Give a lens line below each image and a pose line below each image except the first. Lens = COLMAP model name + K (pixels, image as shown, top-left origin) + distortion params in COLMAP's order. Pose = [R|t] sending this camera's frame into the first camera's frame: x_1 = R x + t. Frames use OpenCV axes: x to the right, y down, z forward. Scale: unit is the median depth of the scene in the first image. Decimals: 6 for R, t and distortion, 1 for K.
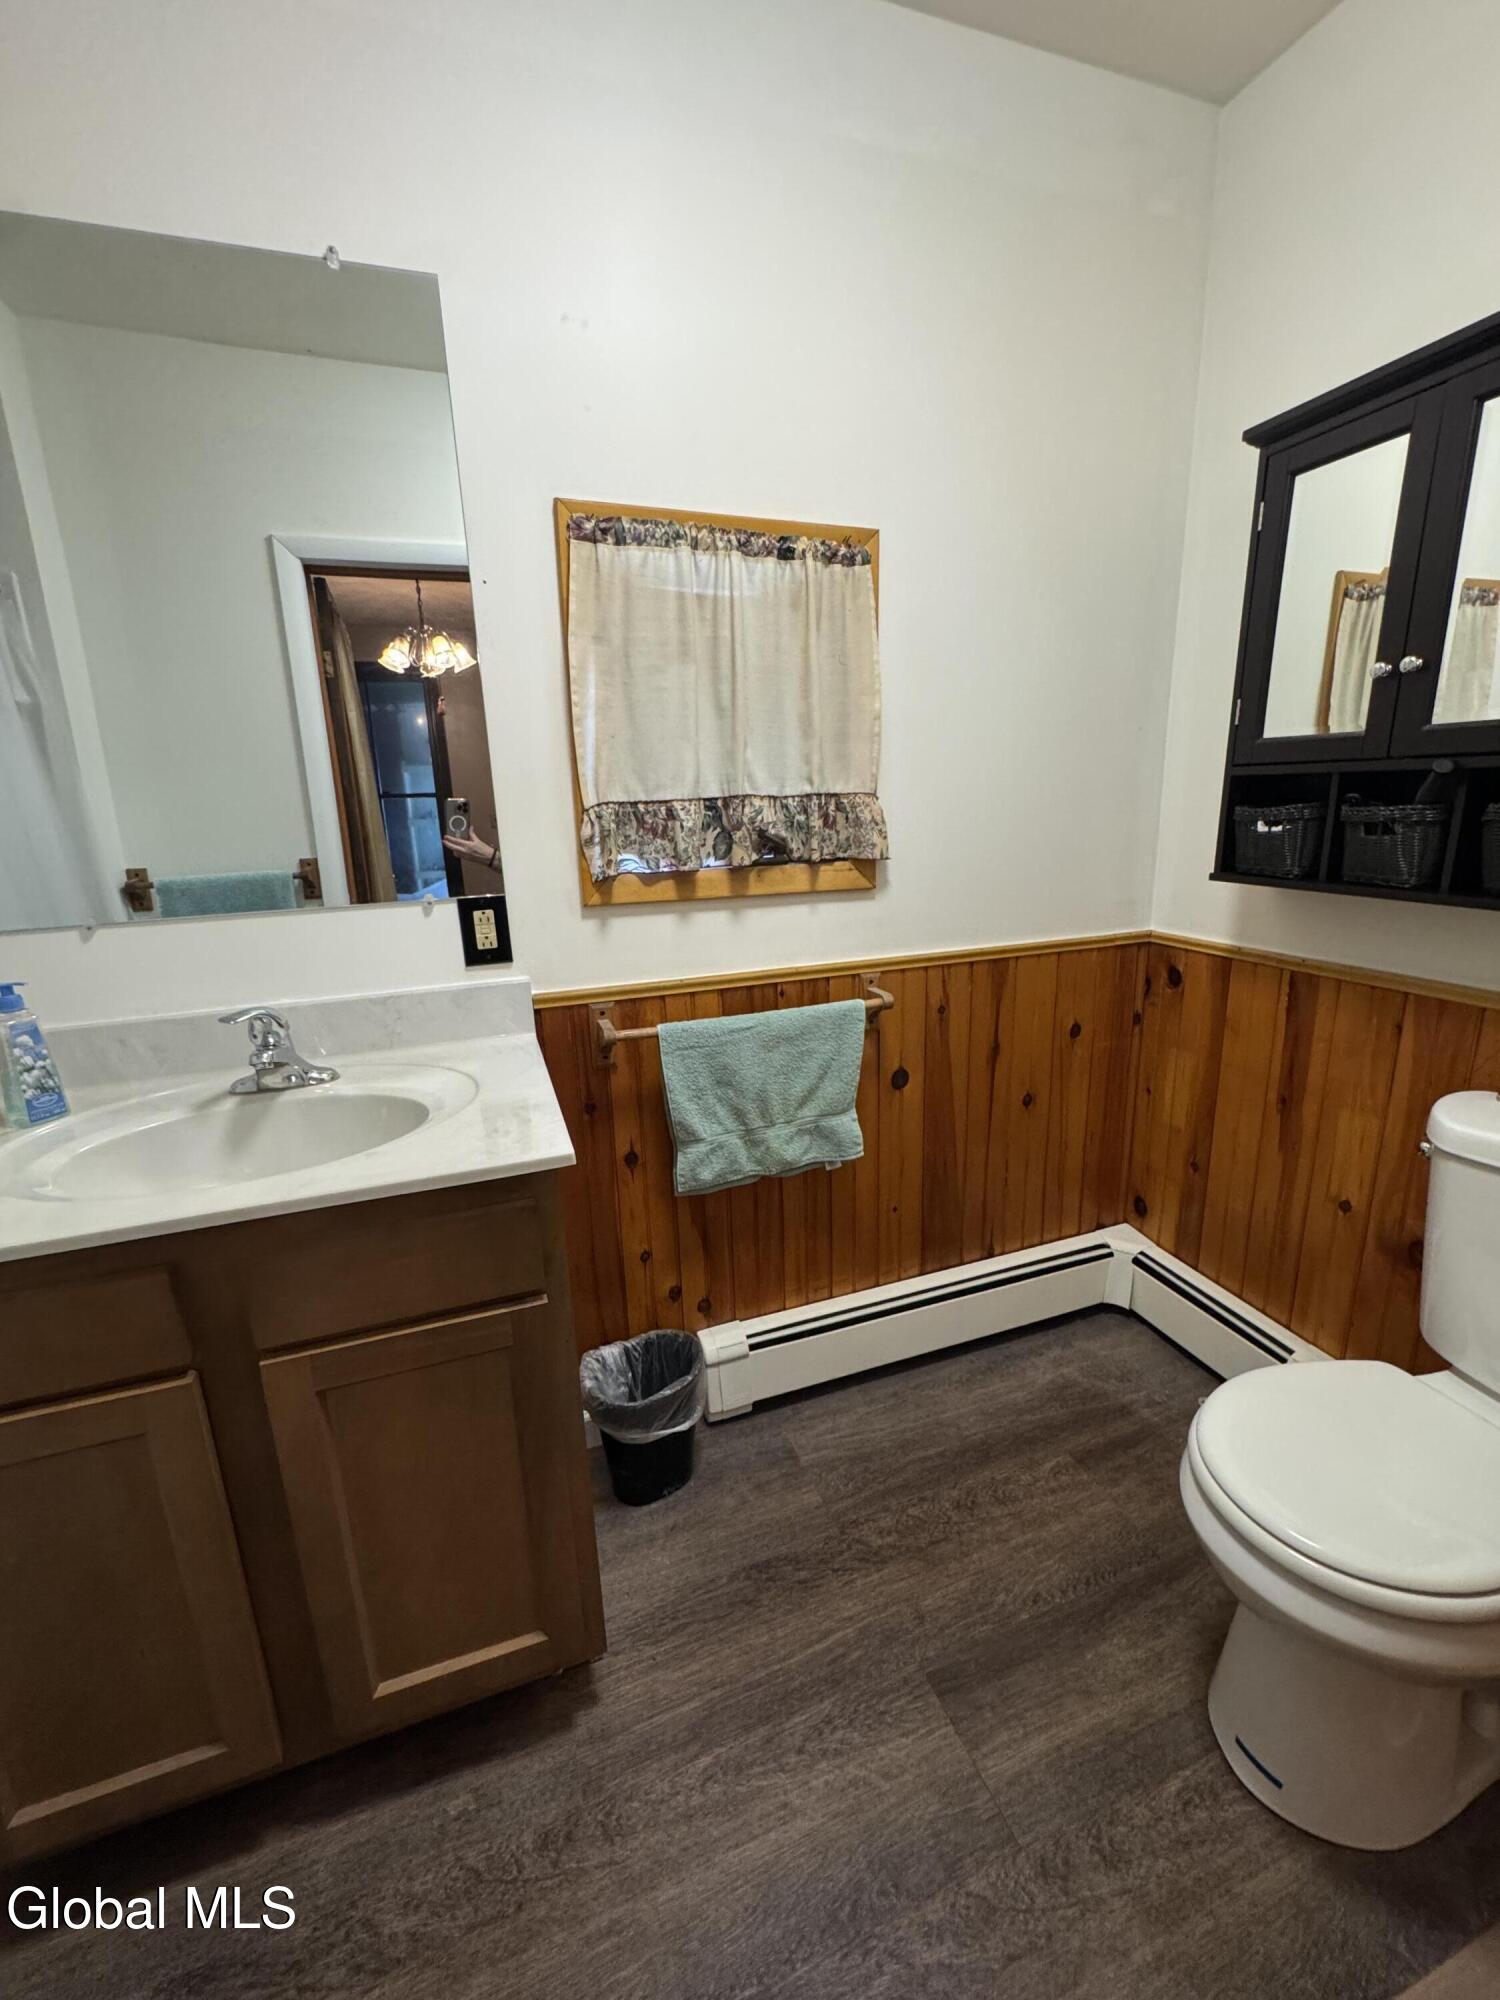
lens RADIAL K [[812.4, 0, 778.0], [0, 812.4, 1005.9], [0, 0, 1]] dist [-0.003326, 0.001282]
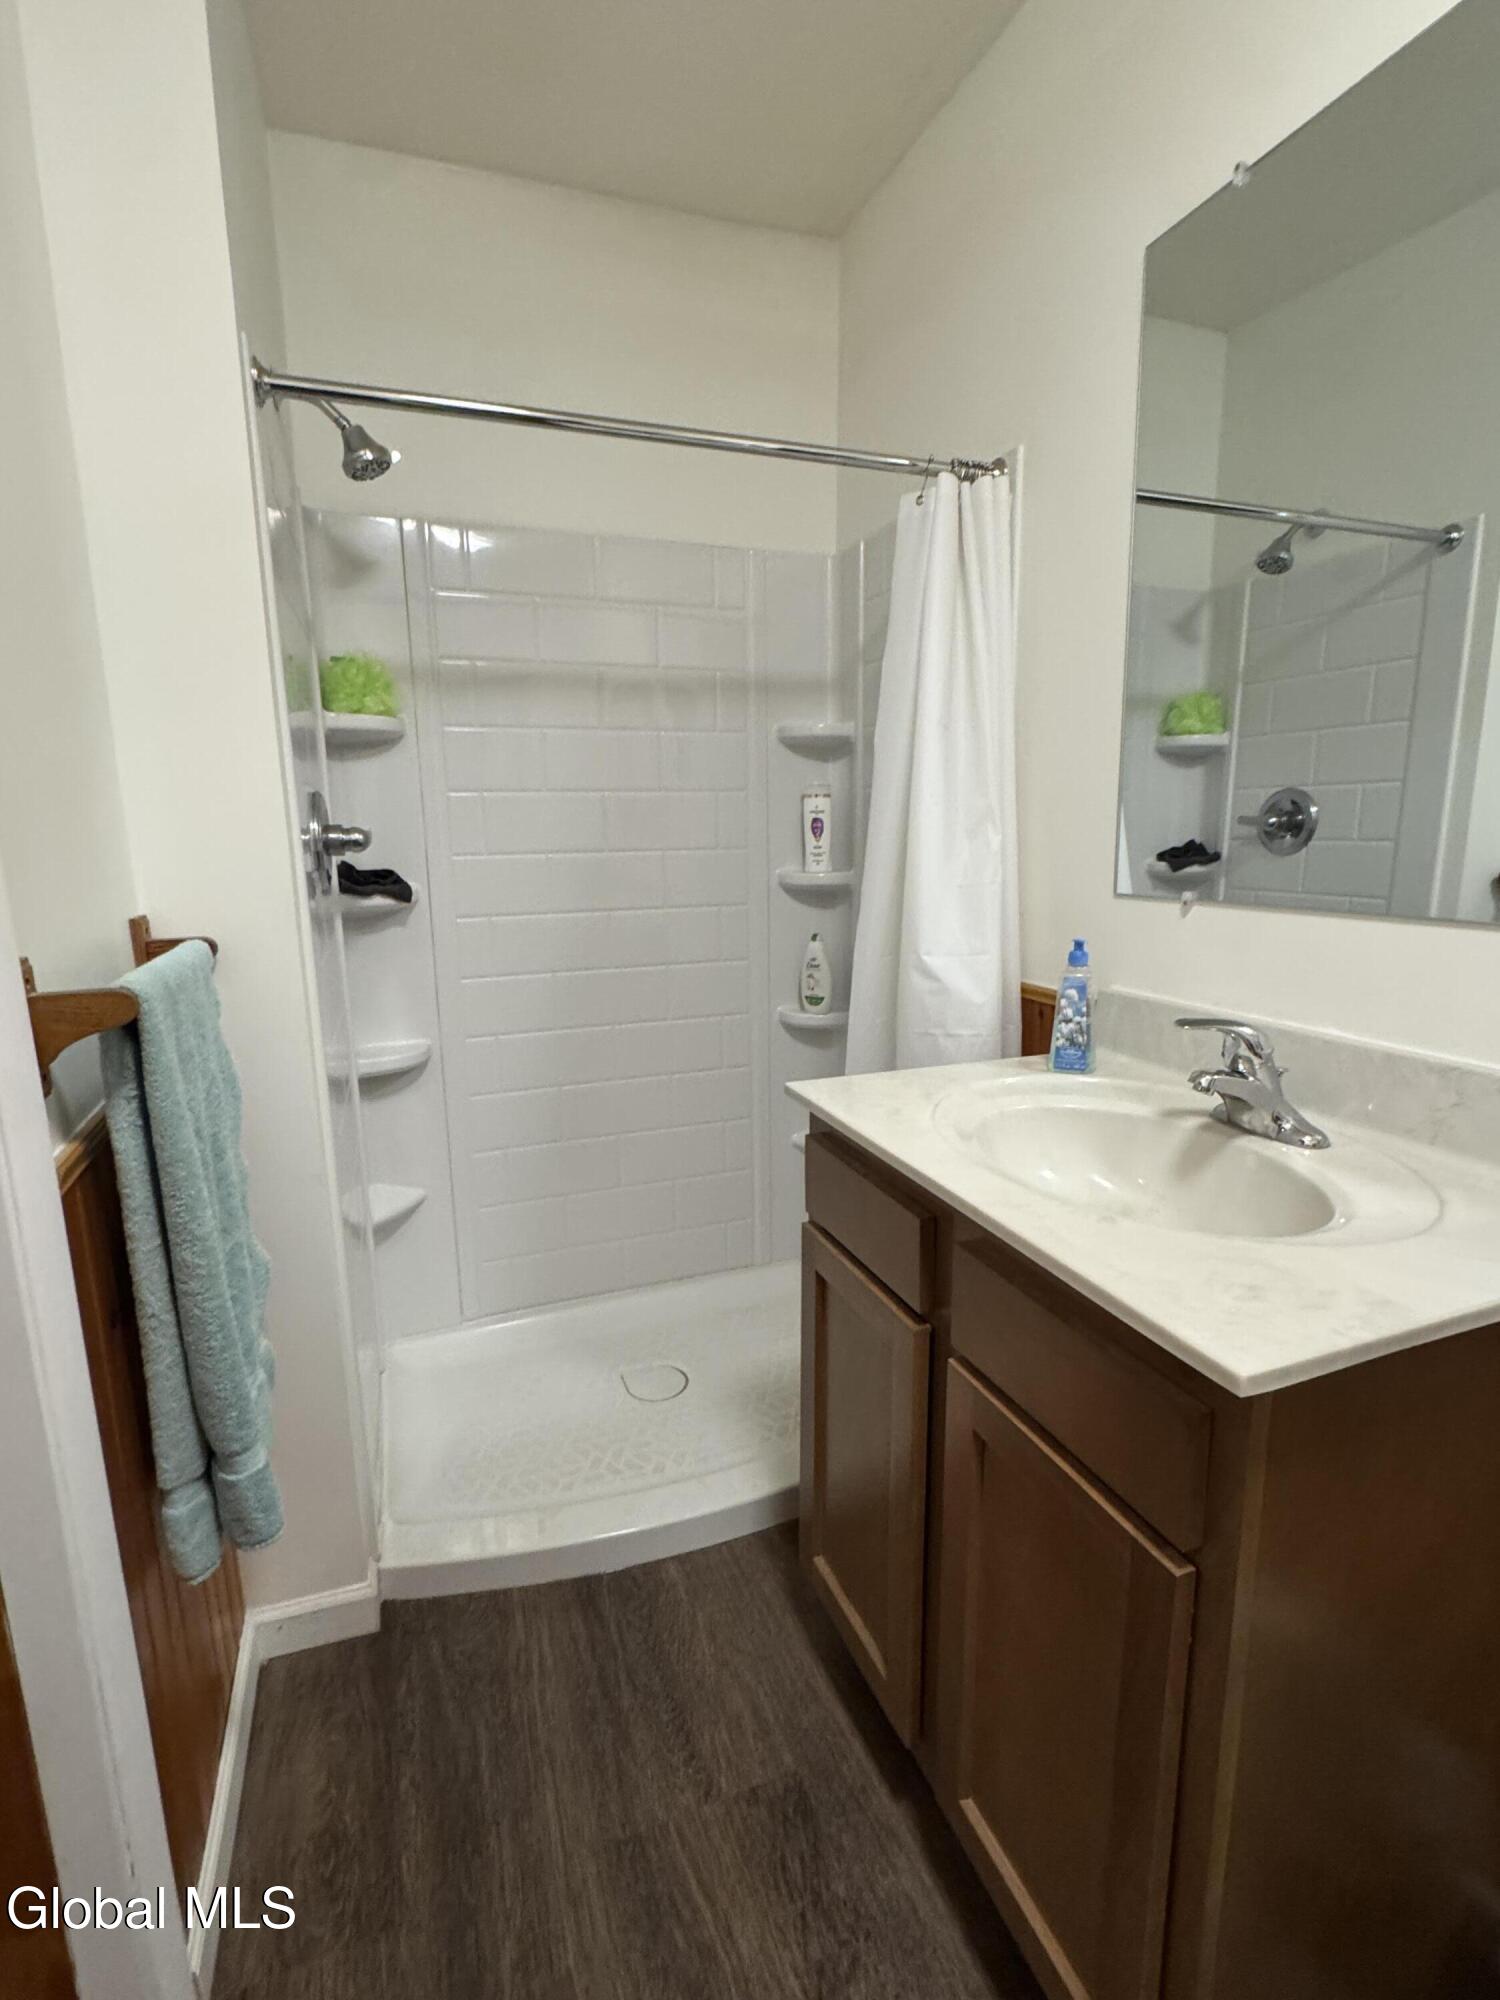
lens RADIAL K [[965.9, 0, 796.1], [0, 965.9, 1012.5], [0, 0, 1]] dist [-0.002010, -0.000014]
pose [[0.016062, 0.220089, -0.975348, 0.235953], [-0.236277, 0.948682, 0.210180, -0.087725], [0.971553, 0.227077, 0.067239, 0.429045]]
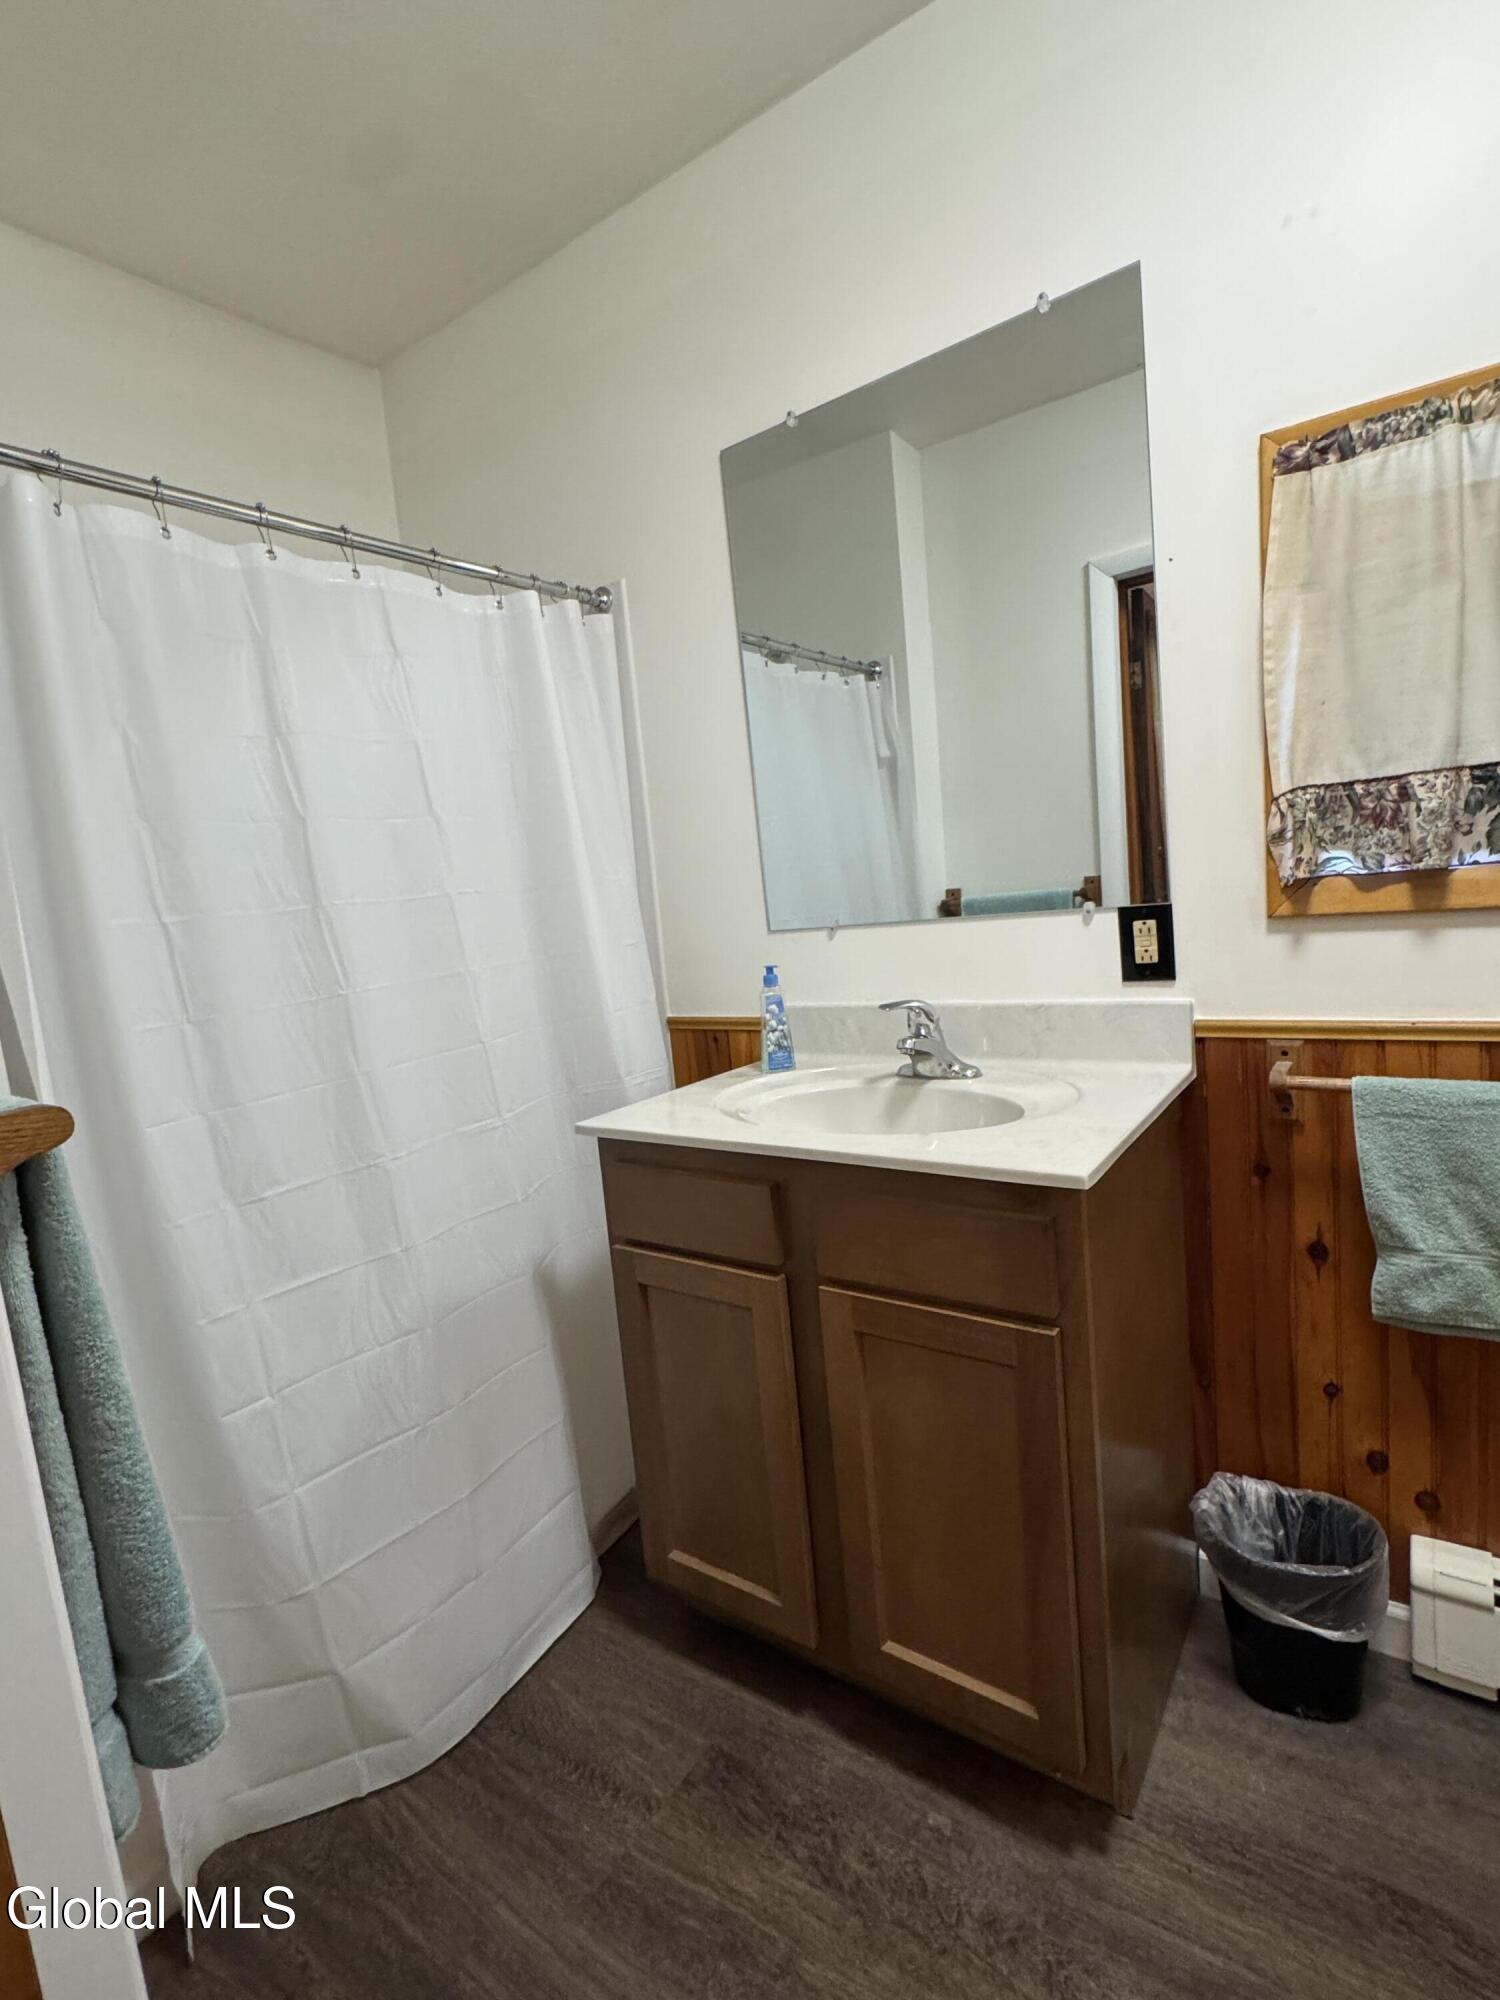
lens RADIAL K [[965.9, 0, 791.6], [0, 965.9, 1011.9], [0, 0, 1]] dist [-0.002010, -0.000014]
pose [[0.579598, 0.081477, -0.810819, 0.292410], [-0.122957, 0.992342, 0.011824, 0.019234], [0.805573, 0.092843, 0.585177, 0.066939]]
